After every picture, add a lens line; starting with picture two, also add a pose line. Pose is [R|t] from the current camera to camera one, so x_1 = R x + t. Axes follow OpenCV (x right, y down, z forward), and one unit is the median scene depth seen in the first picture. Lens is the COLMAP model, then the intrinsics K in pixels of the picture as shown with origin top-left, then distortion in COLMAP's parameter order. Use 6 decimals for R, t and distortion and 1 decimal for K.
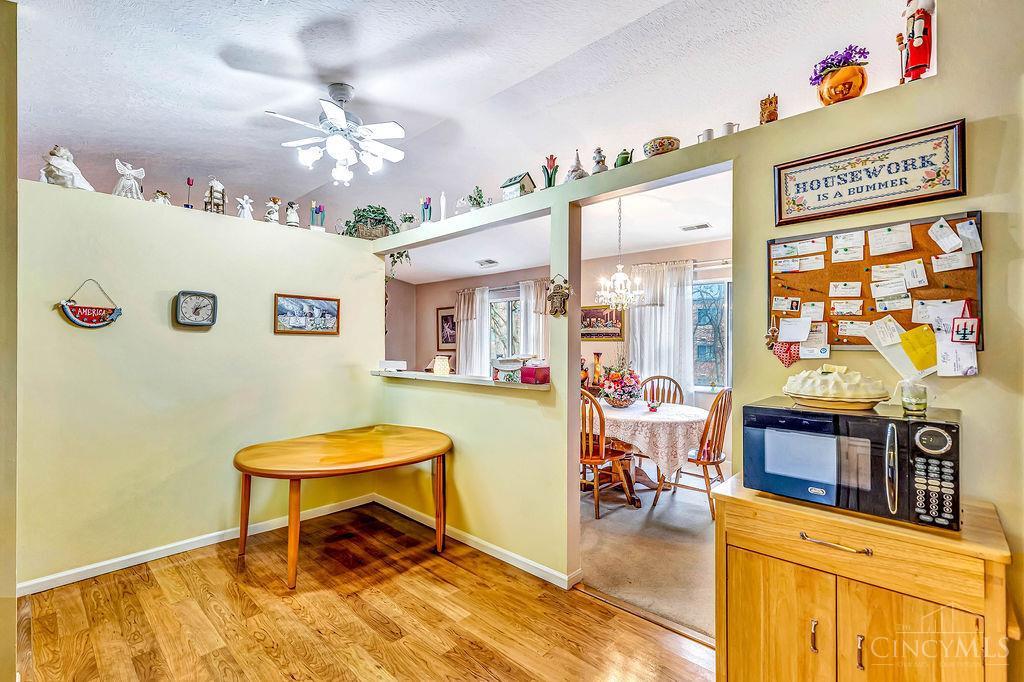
lens RADIAL K [[456.7, 0, 508.2], [0, 456.7, 340.3], [0, 0, 1]] dist [0.001106, 0.000214]
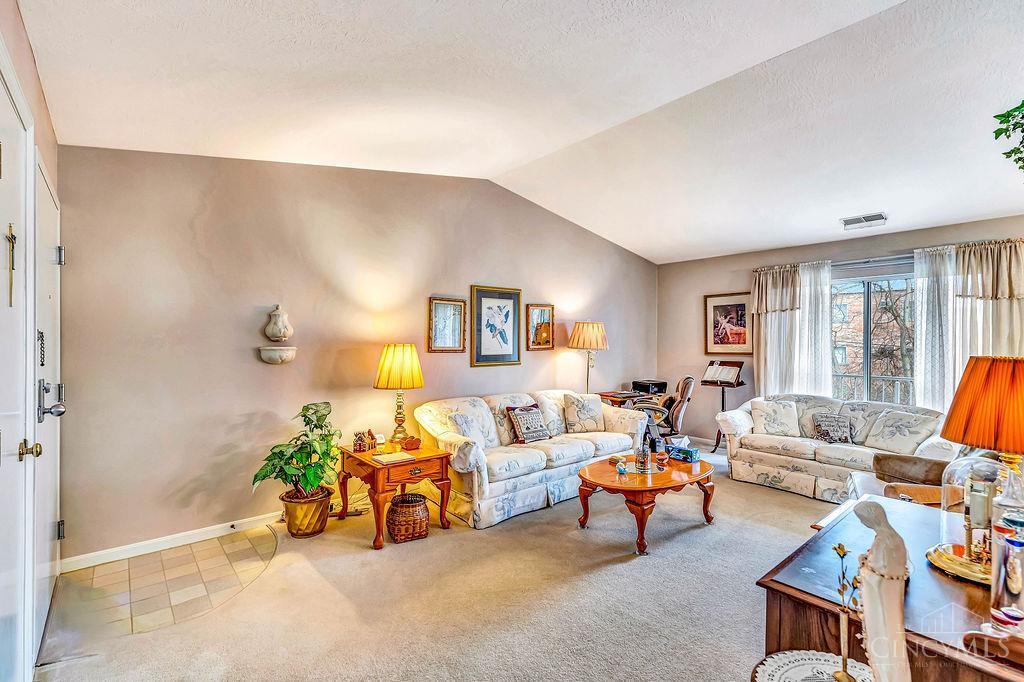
lens RADIAL K [[456.7, 0, 508.2], [0, 456.7, 340.3], [0, 0, 1]] dist [0.001106, 0.000214]
pose [[0.993457, 0.004825, -0.114102, -0.396033], [-0.004373, 0.999982, 0.004214, -0.001177], [0.114120, -0.003687, 0.993460, 0.256592]]
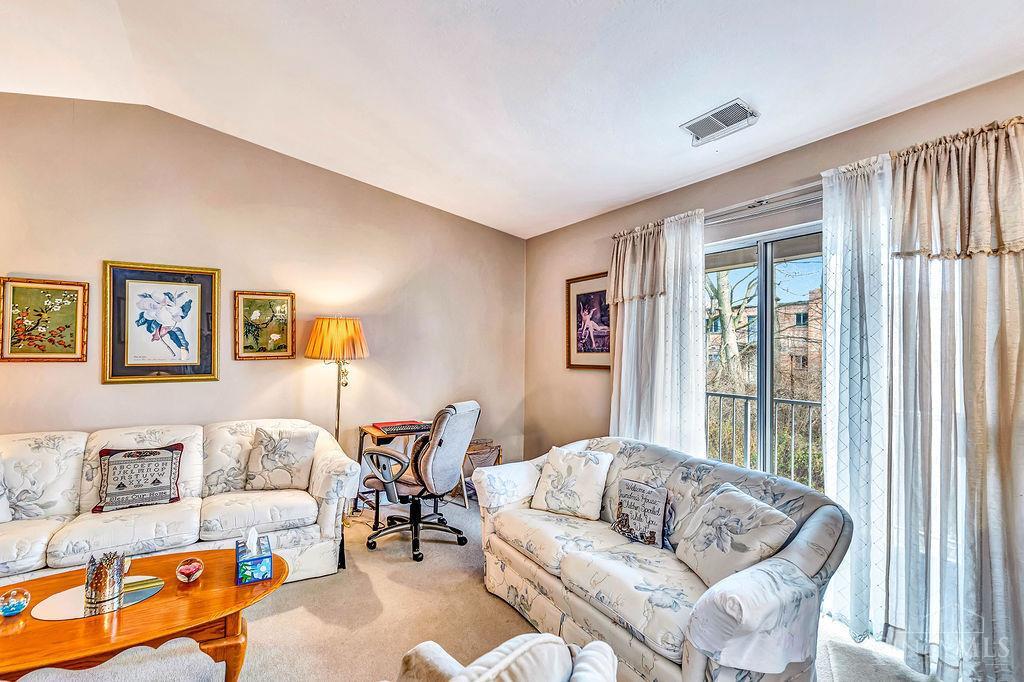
lens RADIAL K [[468.6, 0, 506.6], [0, 468.6, 342.1], [0, 0, 1]] dist [-0.000517, -0.000113]
pose [[0.965565, 0.005543, -0.260102, -0.091724], [-0.008108, 0.999928, -0.008791, 0.000635], [0.260035, 0.010597, 0.965541, 0.521736]]
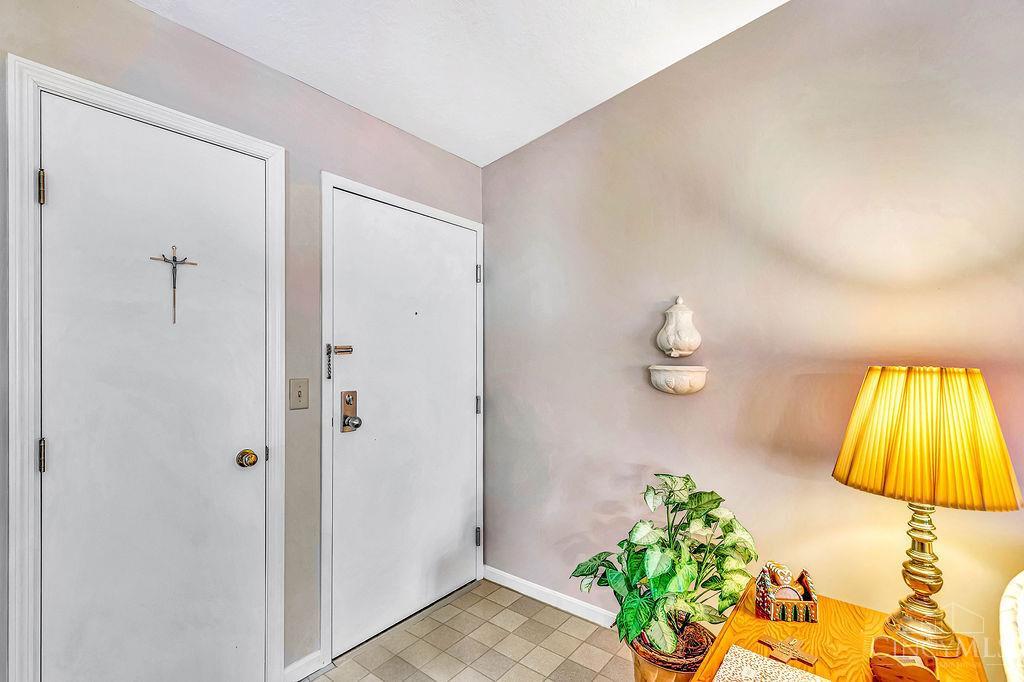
lens RADIAL K [[468.6, 0, 506.6], [0, 468.6, 342.1], [0, 0, 1]] dist [-0.000517, -0.000113]
pose [[0.083275, -0.015311, -0.996409, -0.400837], [0.000781, 0.999883, -0.015299, -0.001592], [0.996526, 0.000496, 0.083278, 0.529448]]
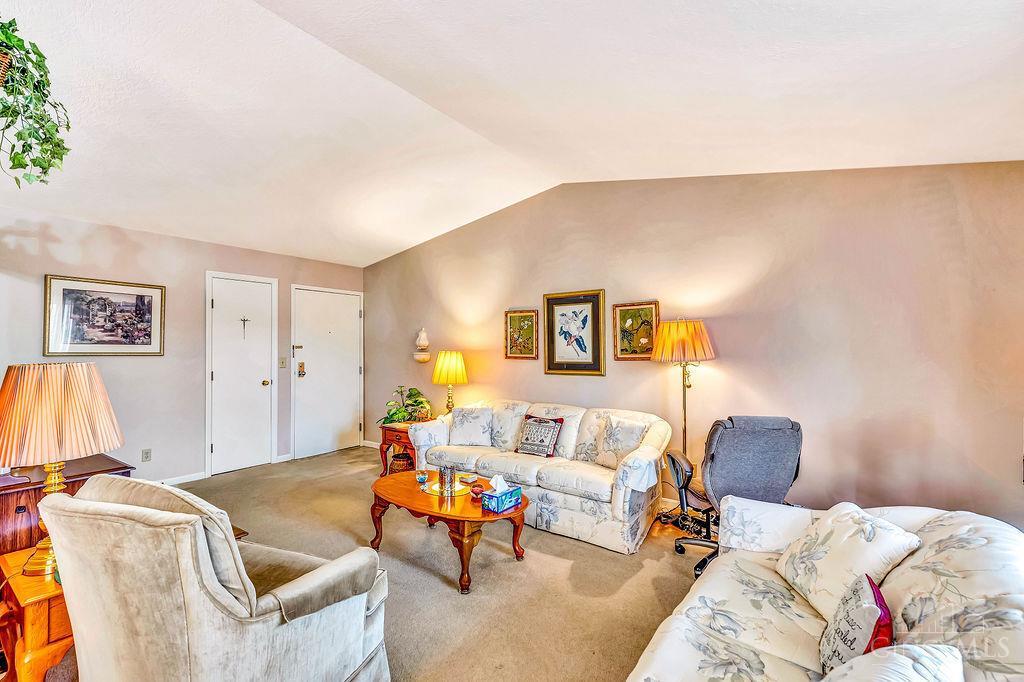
lens RADIAL K [[456.7, 0, 508.2], [0, 456.7, 340.3], [0, 0, 1]] dist [0.001106, 0.000214]
pose [[0.135214, -0.017019, -0.990670, 0.054913], [0.003114, 0.999855, -0.016752, 0.000957], [0.990811, -0.000820, 0.135248, 0.679001]]
